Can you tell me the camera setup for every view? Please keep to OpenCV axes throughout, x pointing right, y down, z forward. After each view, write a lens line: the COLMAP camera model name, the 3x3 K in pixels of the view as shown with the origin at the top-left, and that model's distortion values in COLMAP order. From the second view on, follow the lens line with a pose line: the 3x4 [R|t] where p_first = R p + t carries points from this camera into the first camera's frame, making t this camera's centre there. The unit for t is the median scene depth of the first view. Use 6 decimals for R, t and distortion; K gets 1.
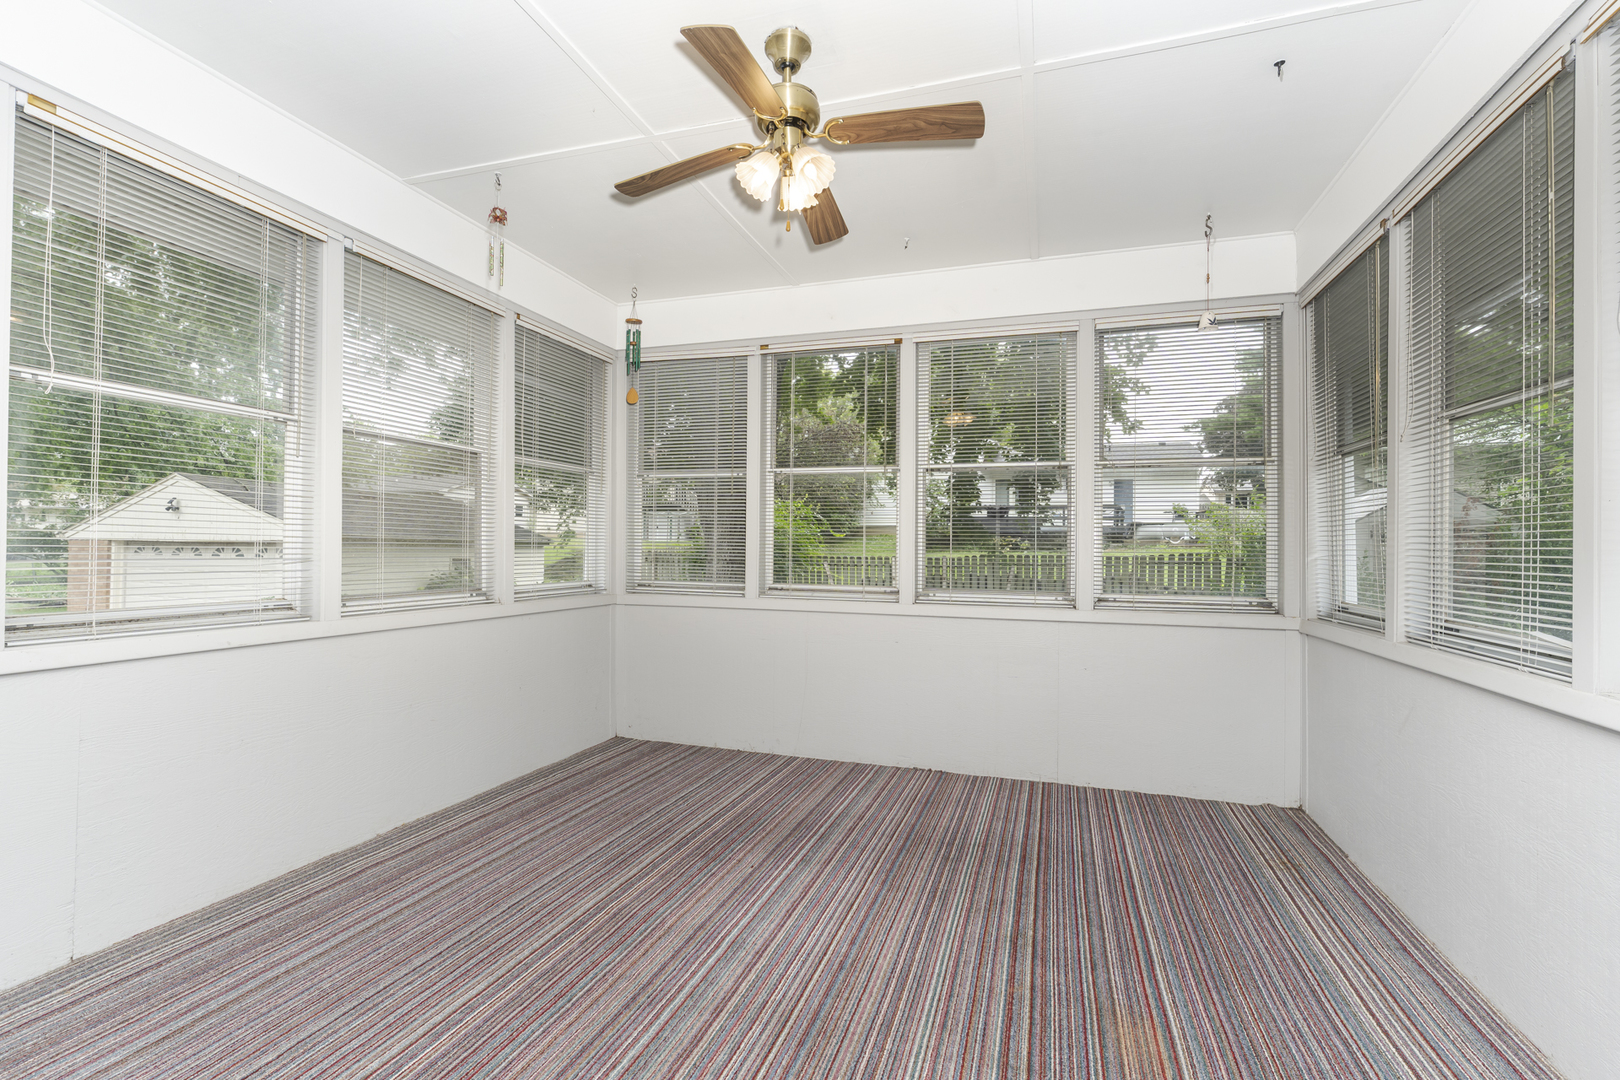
lens RADIAL K [[722.0, 0, 819.6], [0, 722.0, 541.1], [0, 0, 1]] dist [-0.009219, 0.003101]
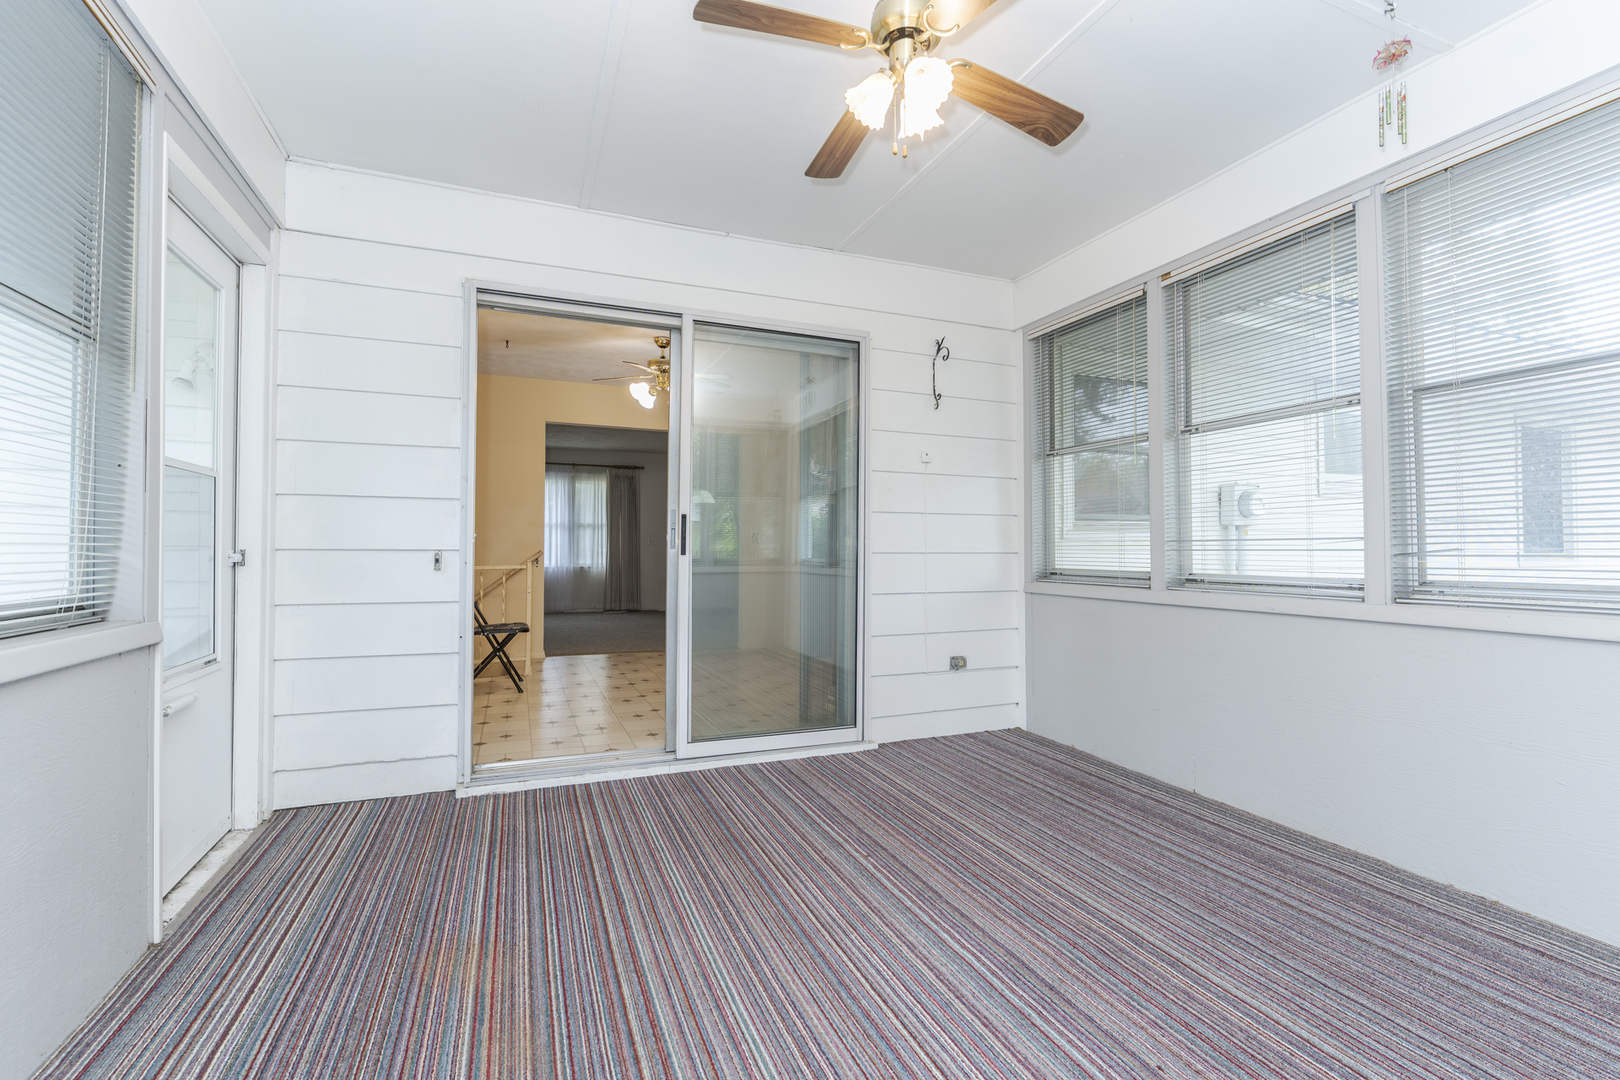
lens RADIAL K [[722.0, 0, 811.7], [0, 722.0, 541.5], [0, 0, 1]] dist [-0.009219, 0.003101]
pose [[-0.766202, -0.018649, -0.642329, 0.615367], [-0.000133, 0.999583, -0.028863, 0.071315], [0.642599, -0.022030, -0.765885, 1.608189]]
